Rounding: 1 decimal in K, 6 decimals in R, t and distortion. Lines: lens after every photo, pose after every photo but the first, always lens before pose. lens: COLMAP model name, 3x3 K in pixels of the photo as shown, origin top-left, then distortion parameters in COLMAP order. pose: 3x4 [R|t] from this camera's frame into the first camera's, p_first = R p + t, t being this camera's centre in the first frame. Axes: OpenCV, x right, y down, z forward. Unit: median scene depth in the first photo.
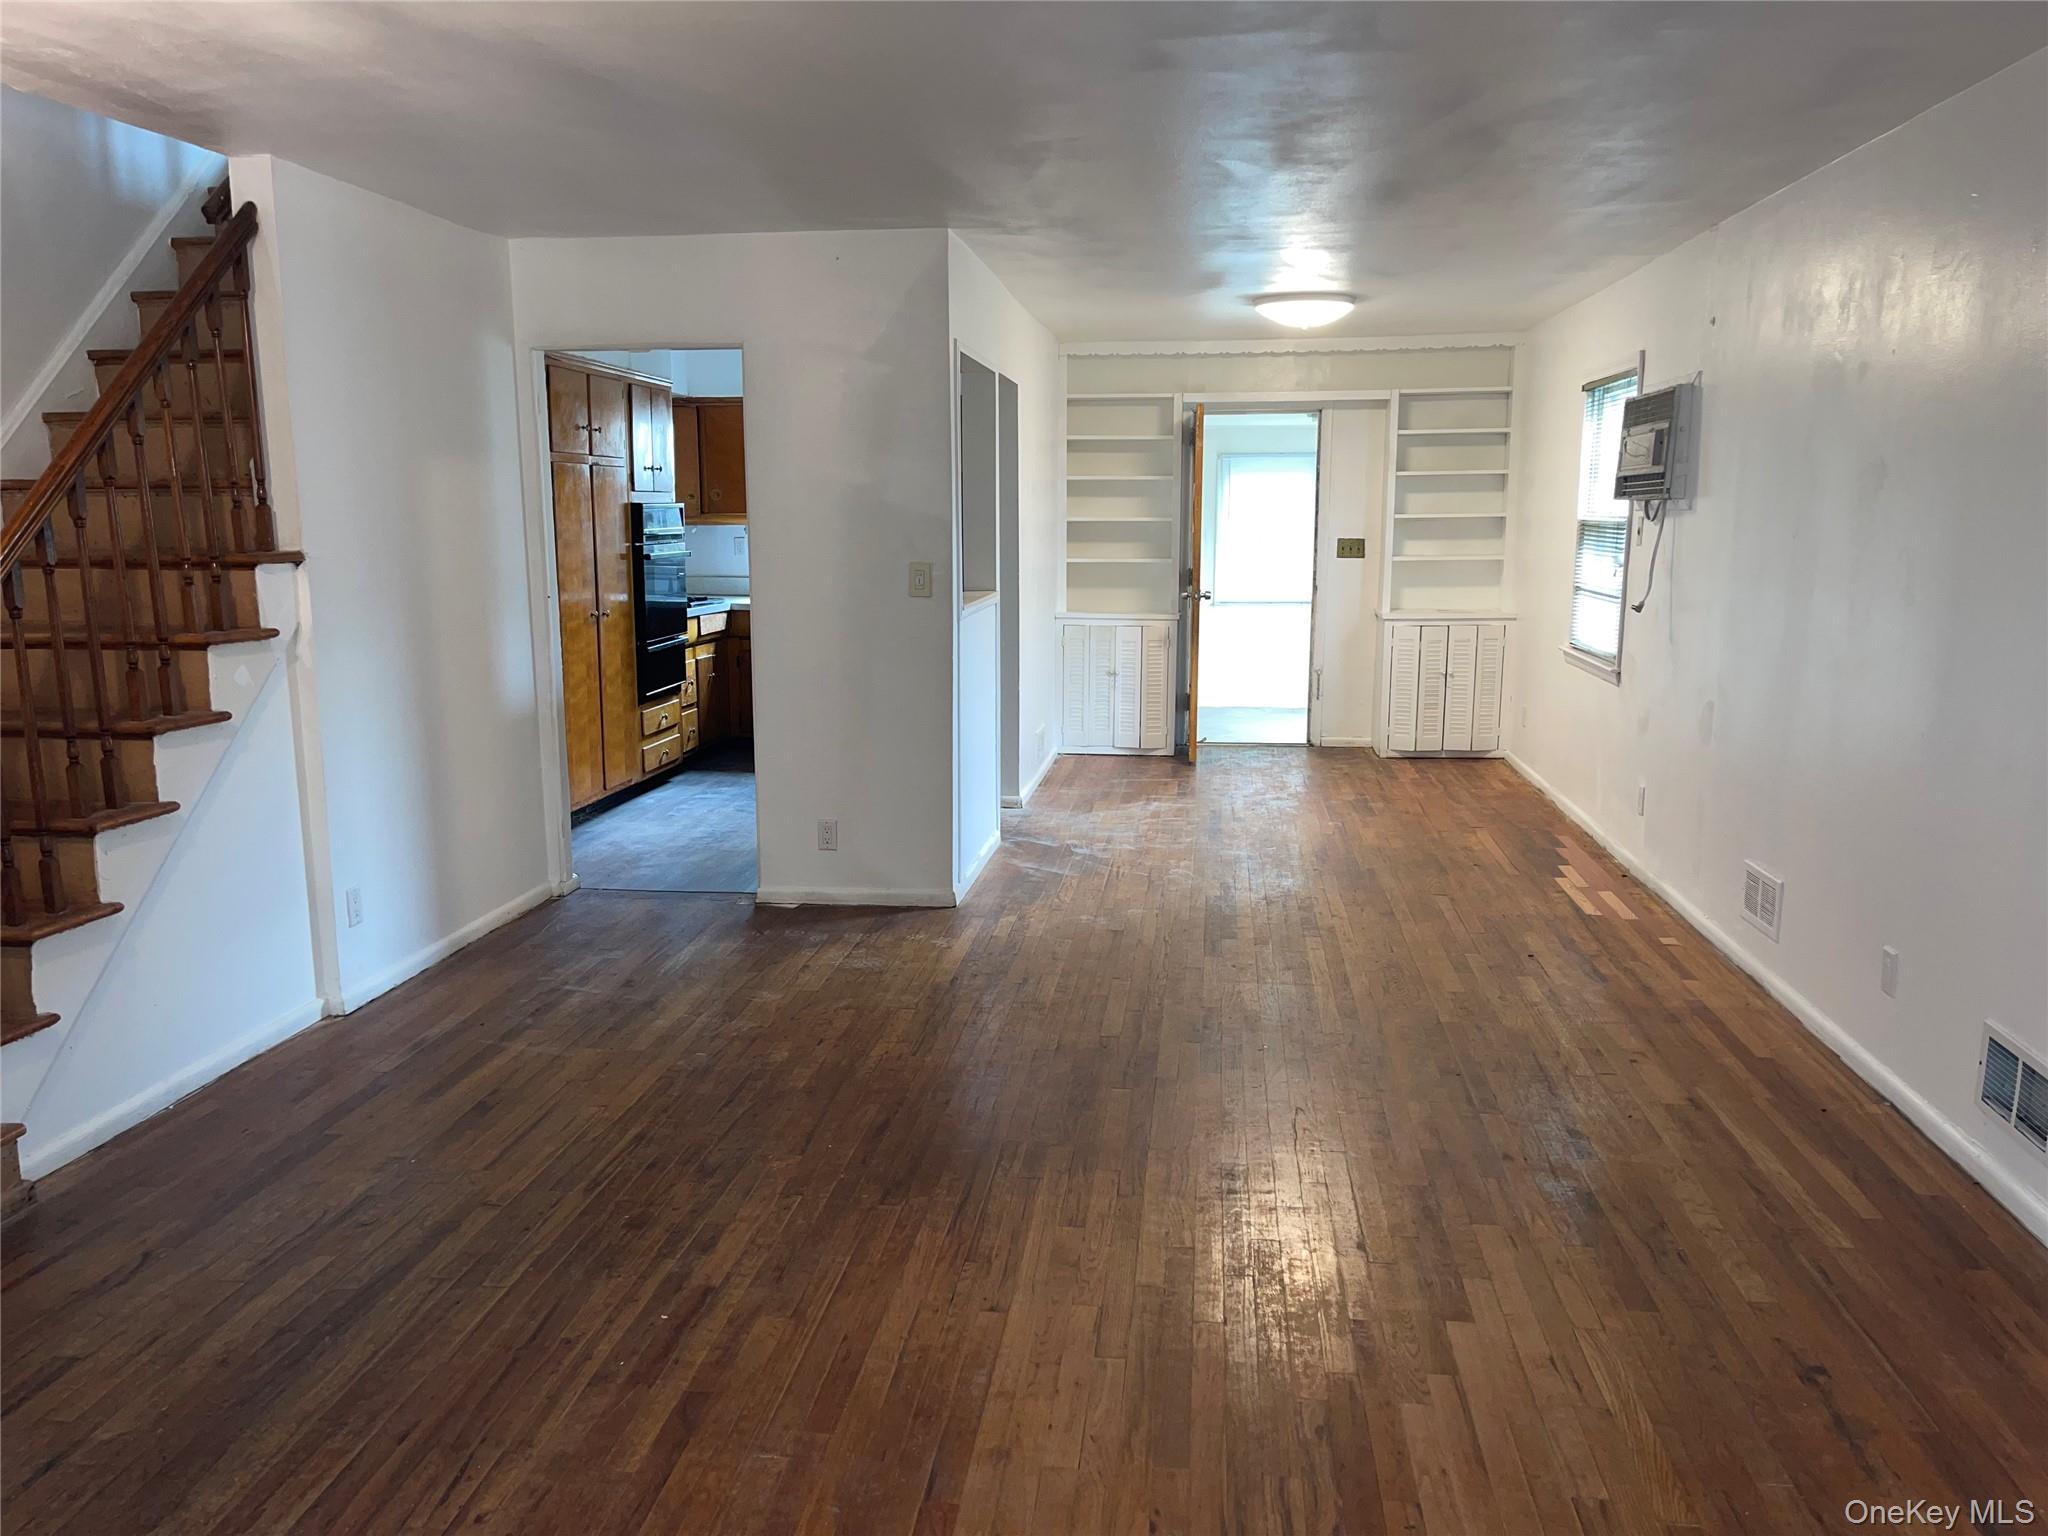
lens RADIAL K [[1530.2, 0, 1026.8], [0, 1530.2, 765.4], [0, 0, 1]] dist [0.041184, -0.009628]
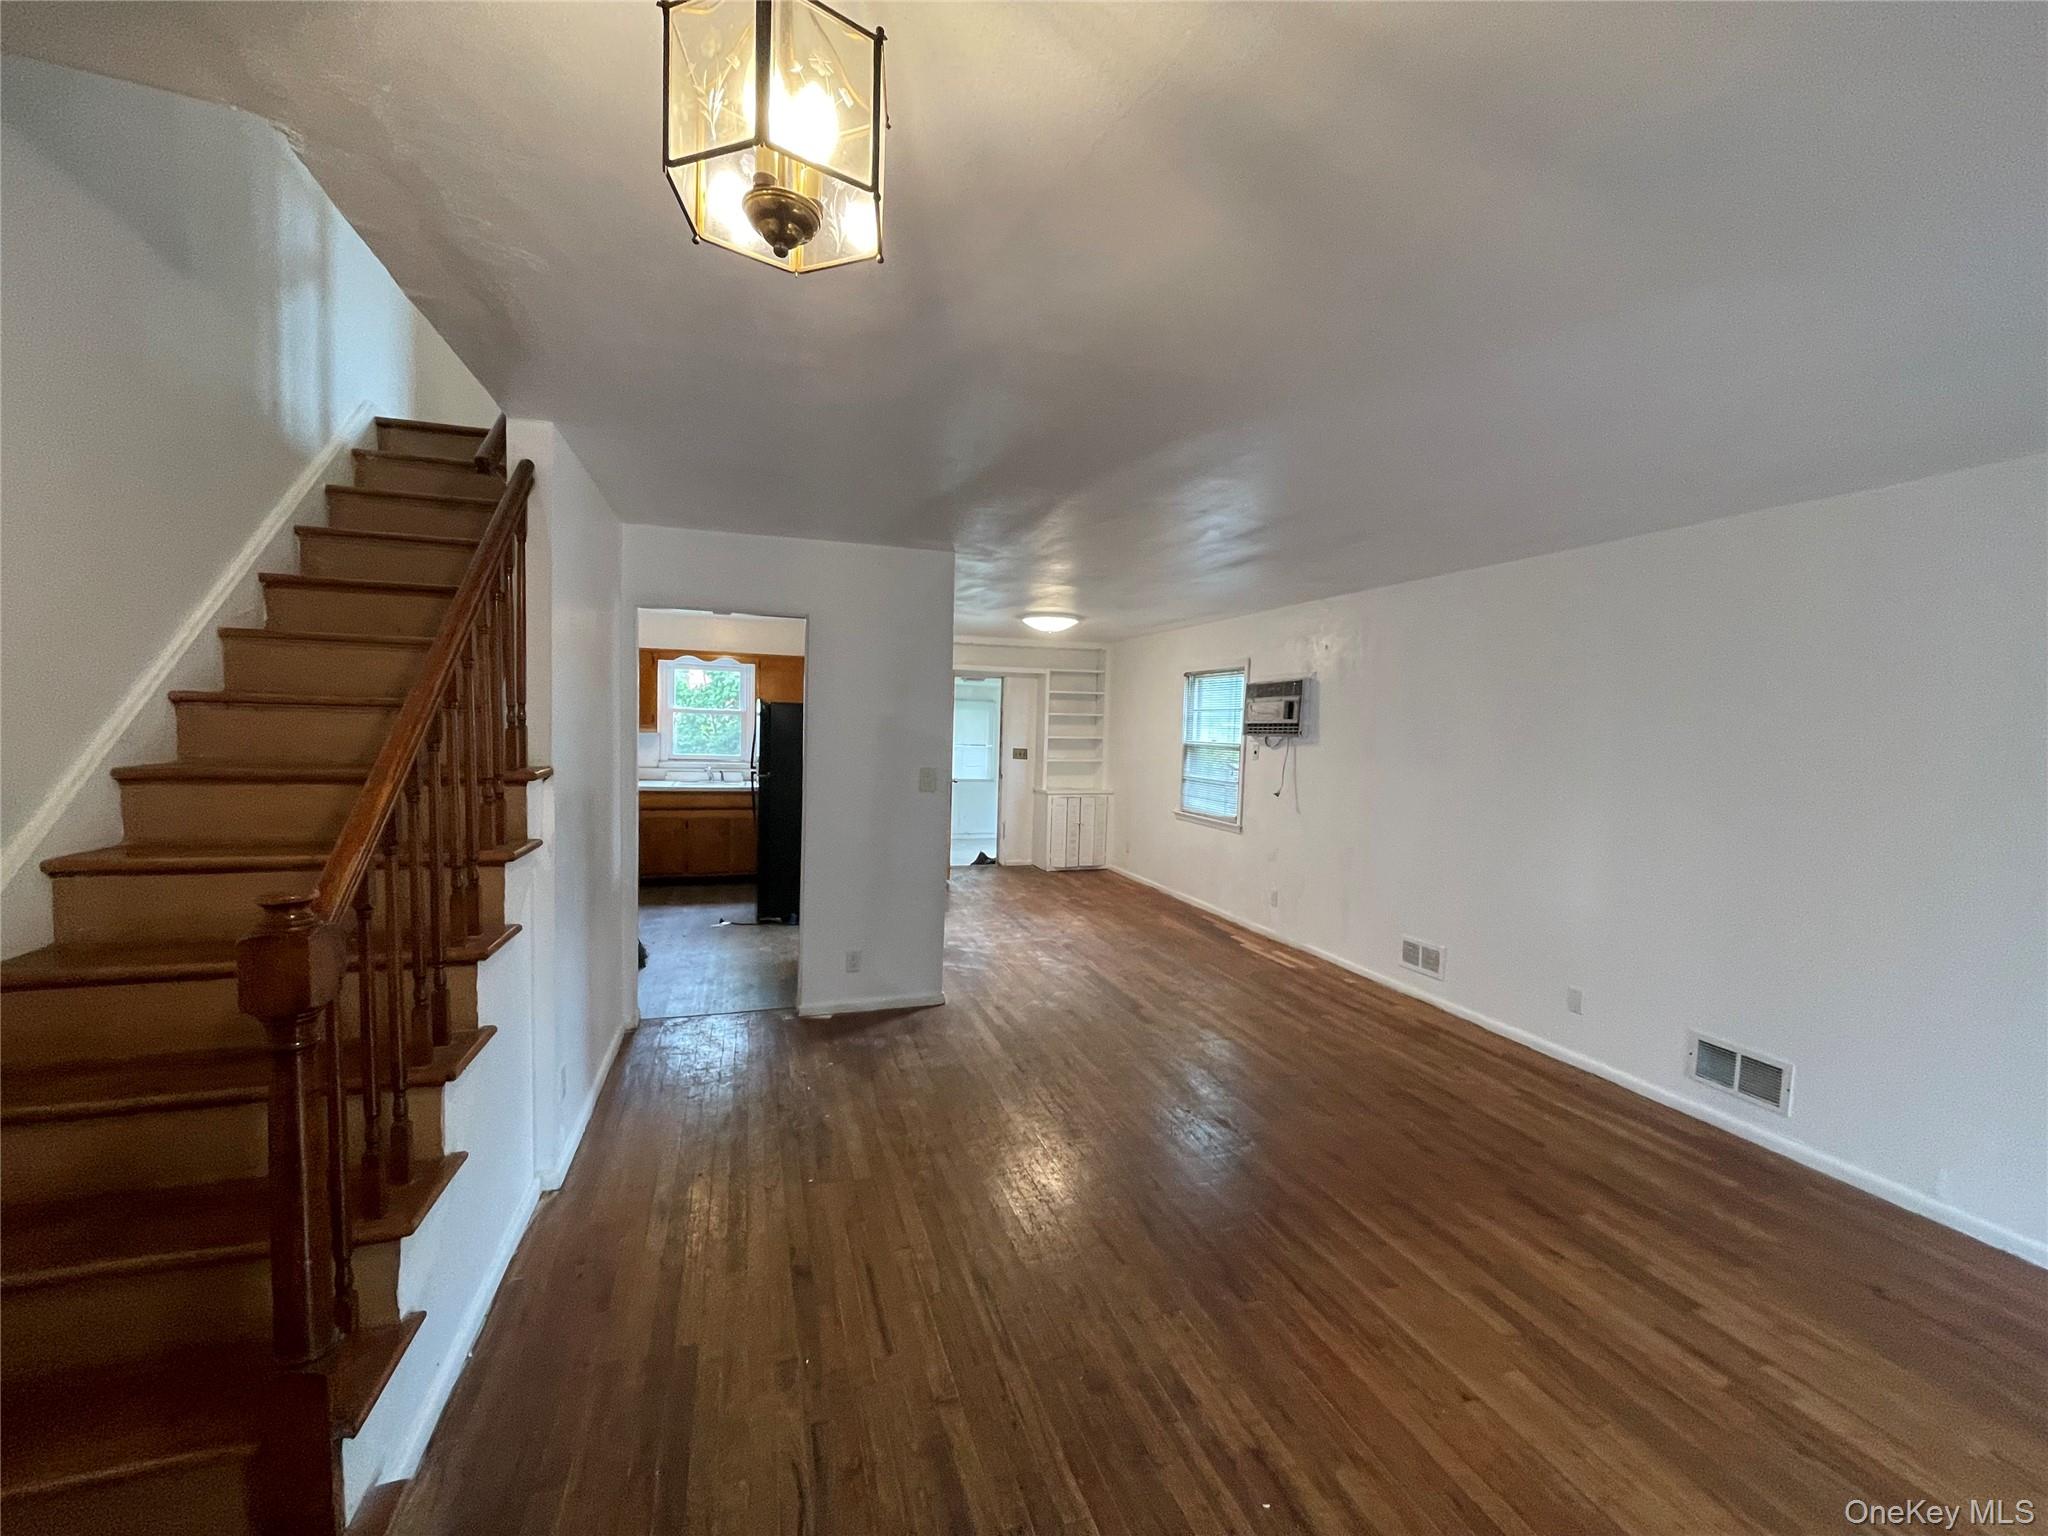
lens RADIAL K [[815.0, 0, 1015.9], [0, 815.0, 773.5], [0, 0, 1]] dist [0.000090, 0.000246]
pose [[0.907906, 0.002249, 0.419168, -0.325147], [0.041589, 0.994568, -0.095416, -0.050715], [-0.417106, 0.104061, 0.902881, 0.264344]]
